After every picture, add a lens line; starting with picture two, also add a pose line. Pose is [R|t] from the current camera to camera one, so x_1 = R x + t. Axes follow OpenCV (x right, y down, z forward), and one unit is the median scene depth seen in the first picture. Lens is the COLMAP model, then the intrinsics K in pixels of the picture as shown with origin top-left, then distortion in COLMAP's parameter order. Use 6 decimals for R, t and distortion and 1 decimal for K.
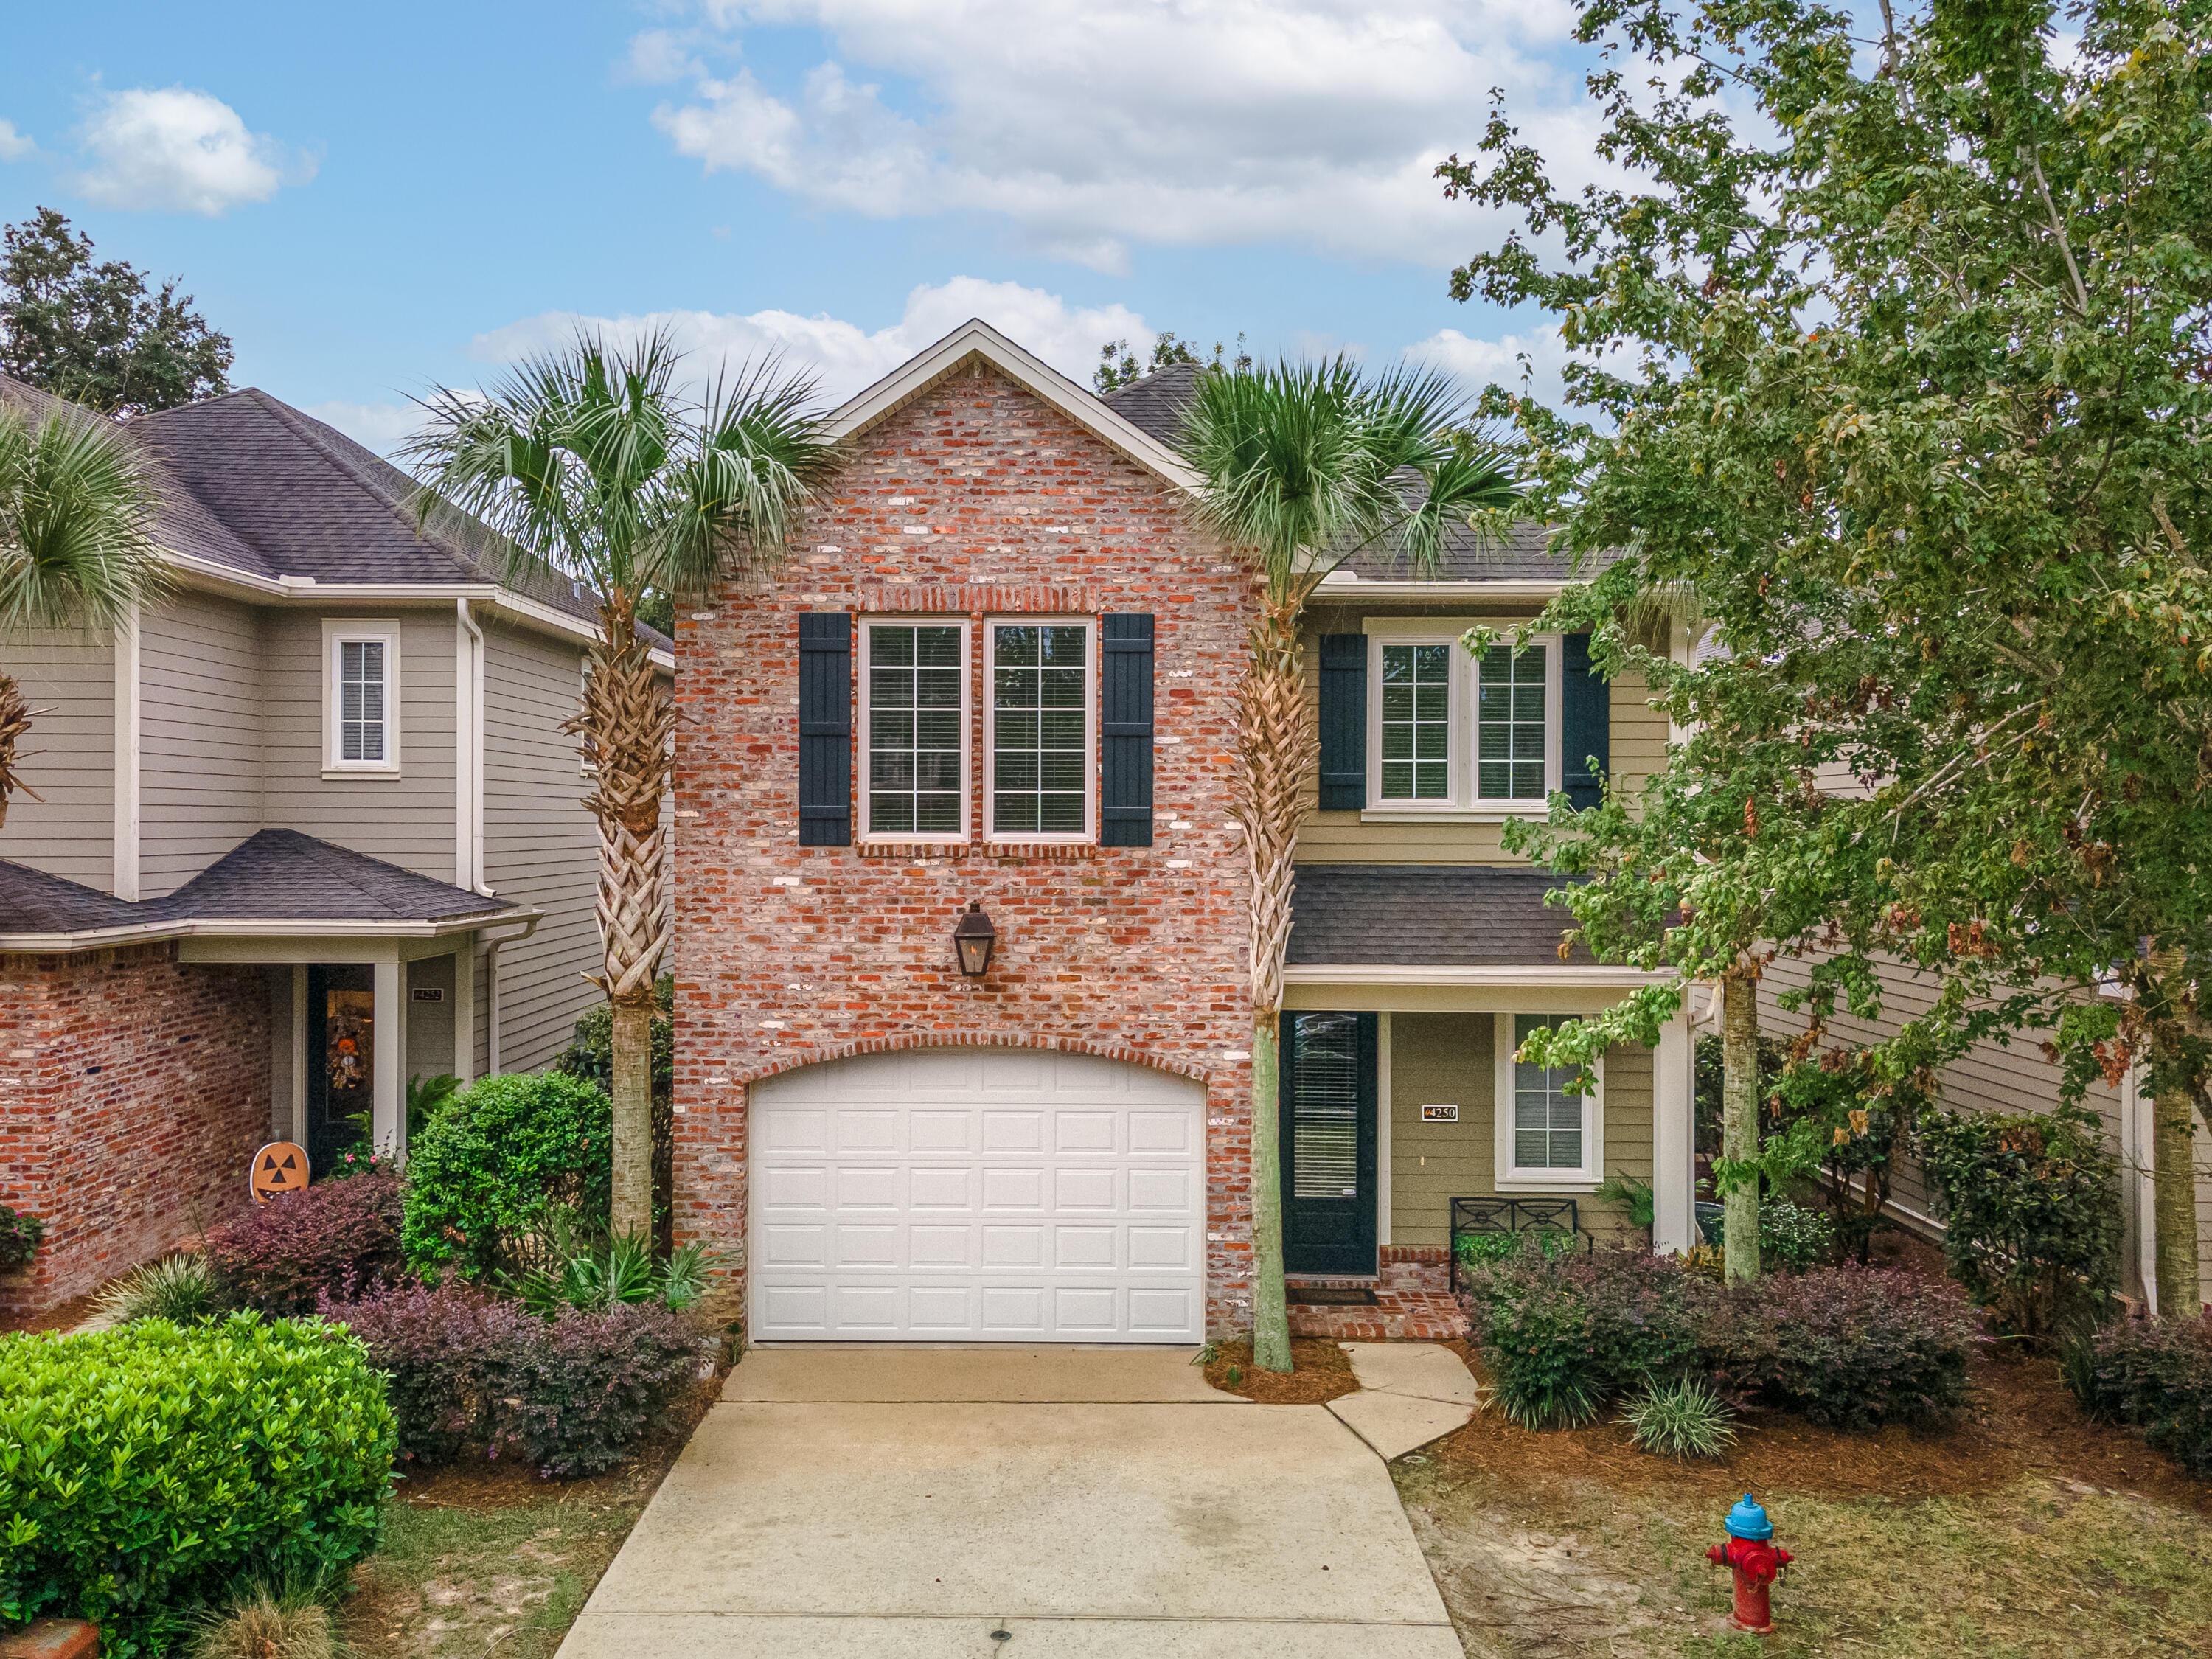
lens RADIAL K [[1763.0, 0, 1076.0], [0, 1763.0, 830.0], [0, 0, 1]] dist [0.038999, 0.003539]
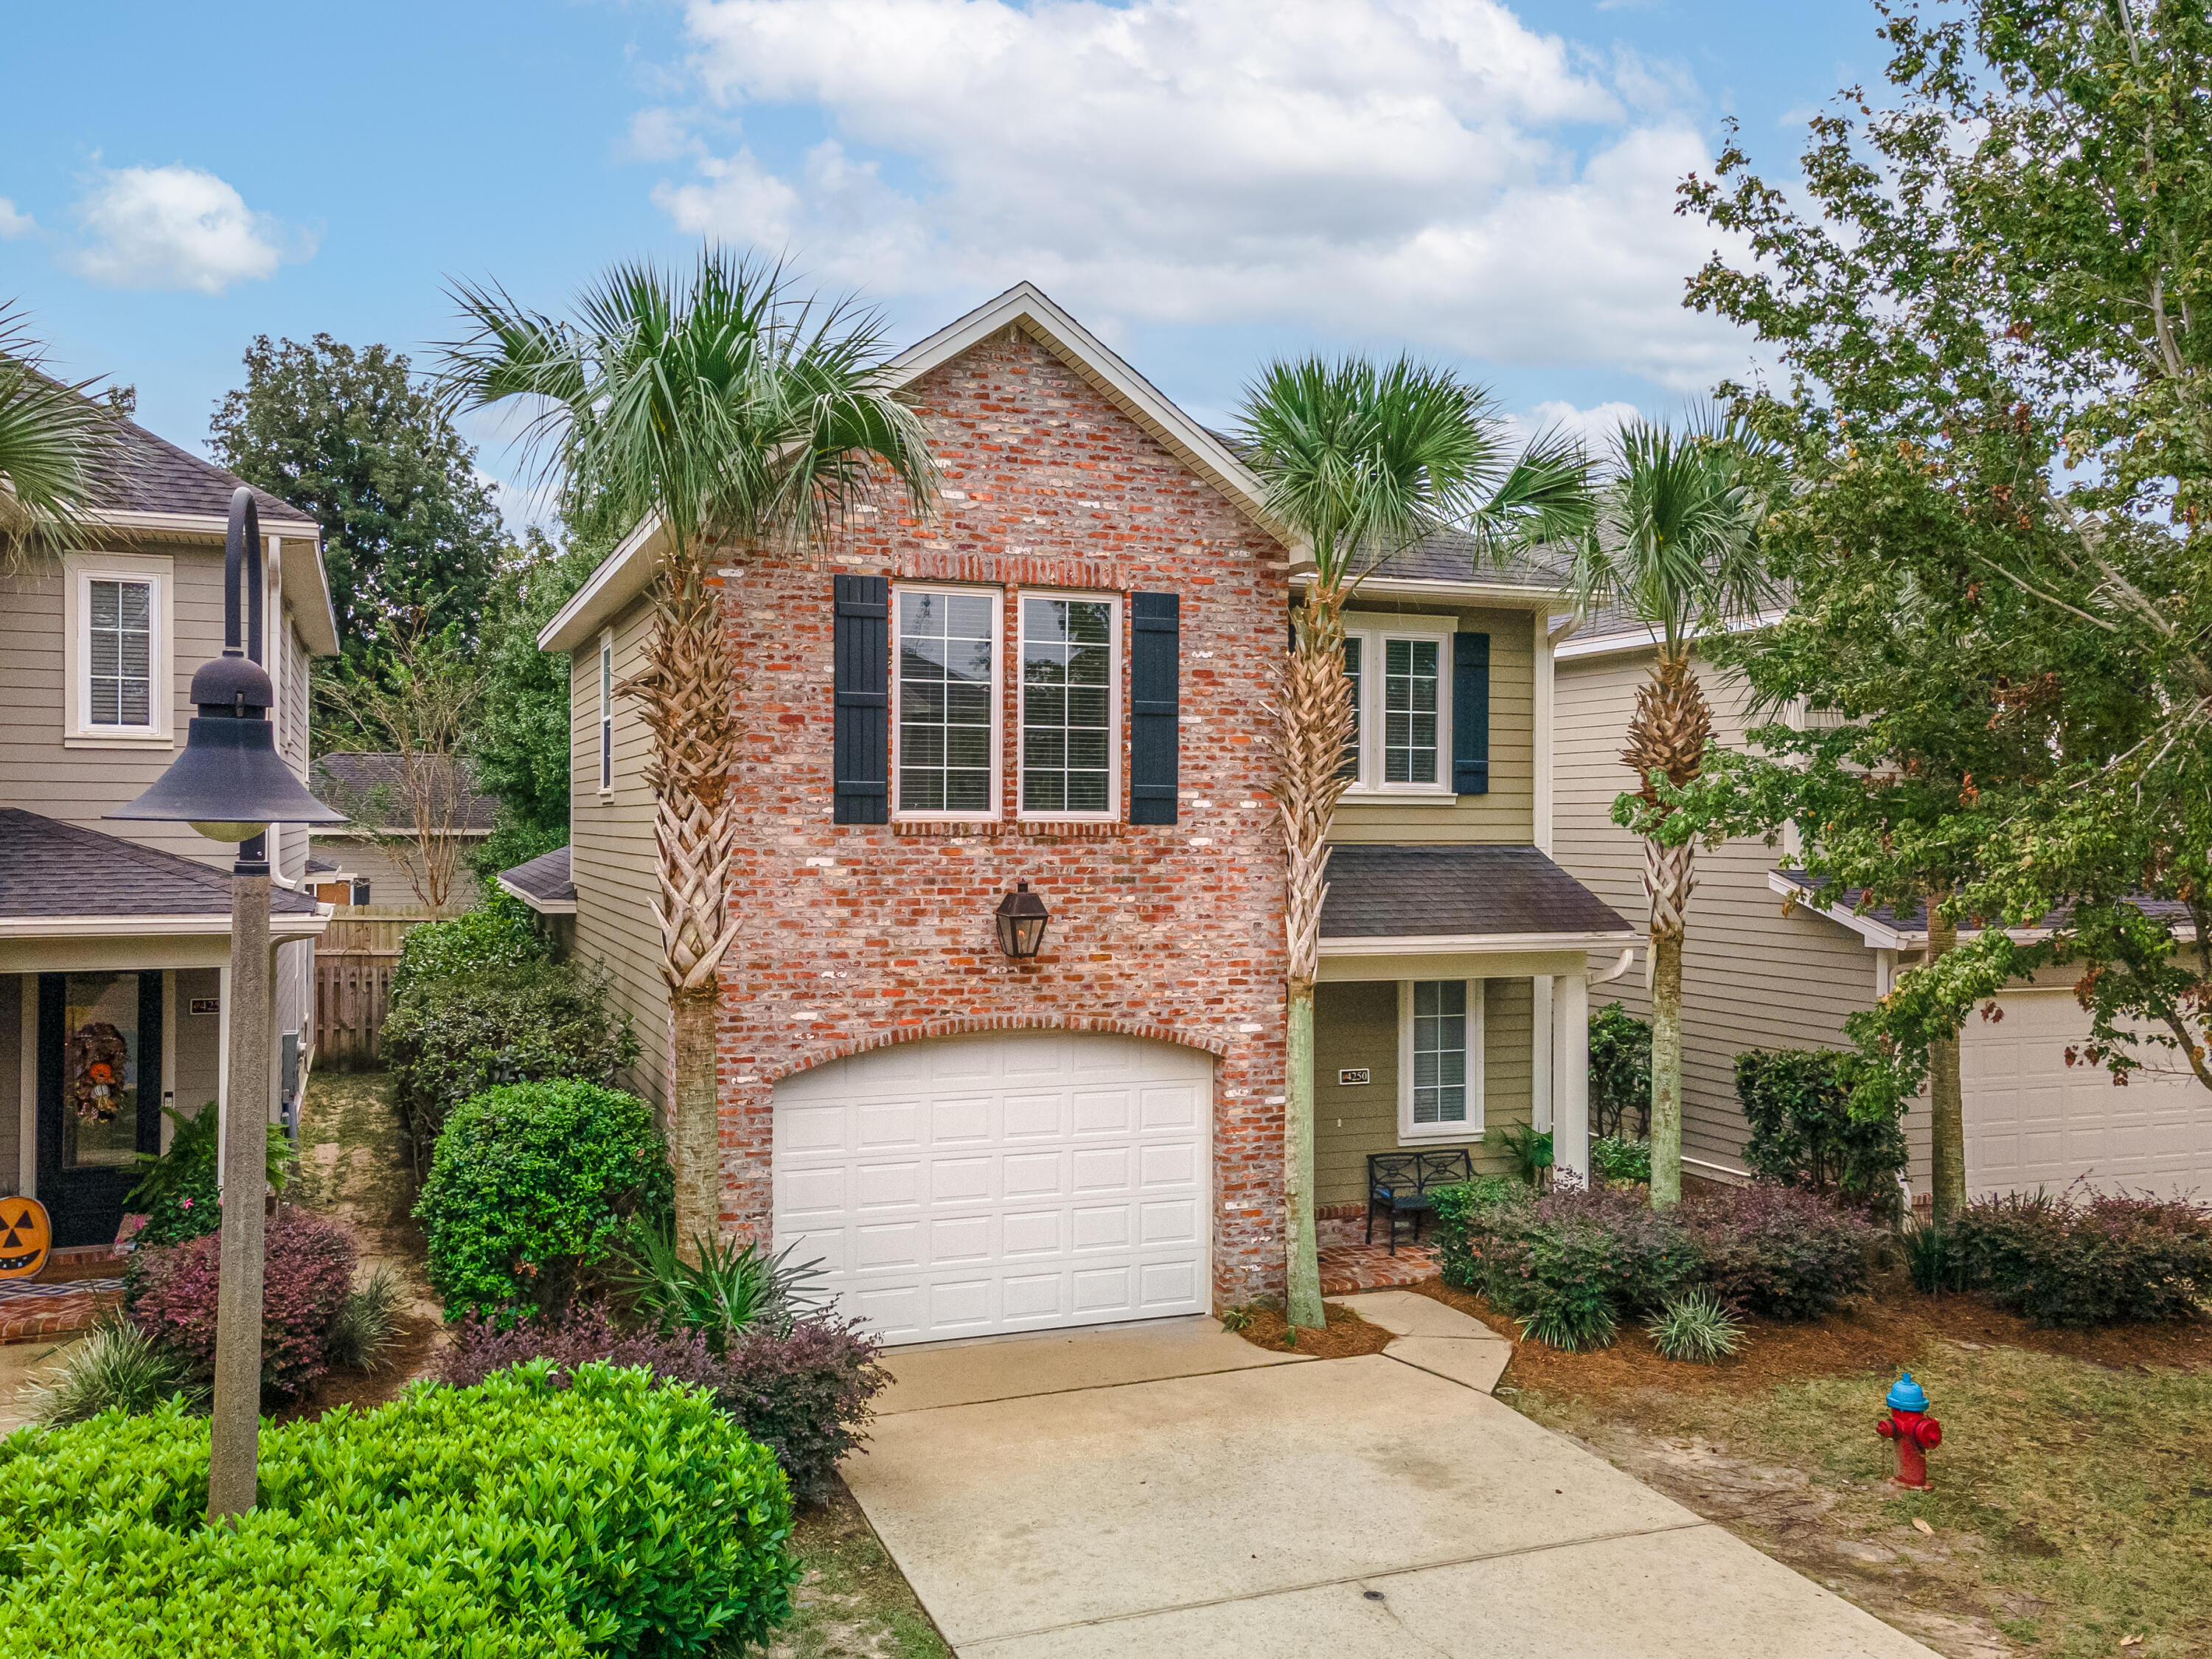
lens RADIAL K [[1763.0, 0, 1076.0], [0, 1763.0, 830.0], [0, 0, 1]] dist [0.038999, 0.003539]
pose [[0.927514, -0.000998, 0.373788, -0.387462], [0.000480, 0.999999, 0.001478, 0.010912], [-0.373789, -0.001191, 0.927513, 0.084847]]
